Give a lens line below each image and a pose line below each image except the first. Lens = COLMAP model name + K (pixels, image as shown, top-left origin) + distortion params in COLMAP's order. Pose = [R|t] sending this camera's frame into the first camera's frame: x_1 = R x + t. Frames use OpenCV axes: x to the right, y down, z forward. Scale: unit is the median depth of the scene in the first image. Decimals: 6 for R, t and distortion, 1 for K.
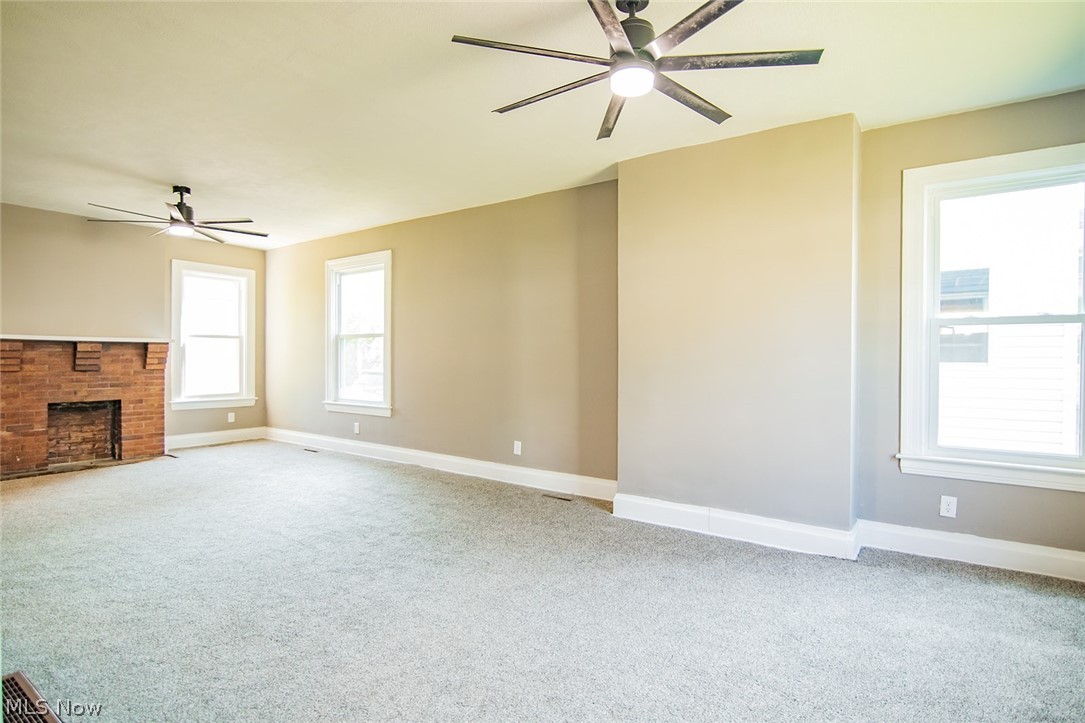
lens RADIAL K [[566.8, 0, 558.2], [0, 566.8, 371.2], [0, 0, 1]] dist [-0.017145, 0.003049]
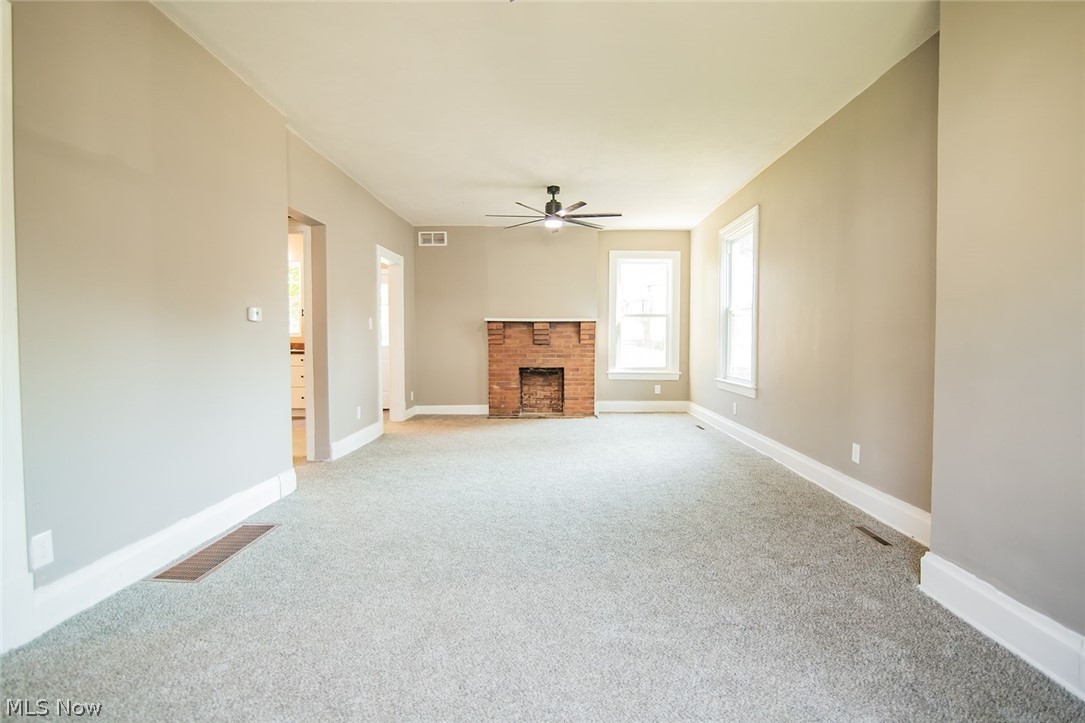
lens RADIAL K [[566.8, 0, 544.4], [0, 566.8, 363.5], [0, 0, 1]] dist [-0.017145, 0.003049]
pose [[0.550211, 0.028240, -0.834548, 0.263182], [-0.017797, 0.999598, 0.022092, 0.014486], [0.834836, 0.002697, 0.550492, 0.265178]]
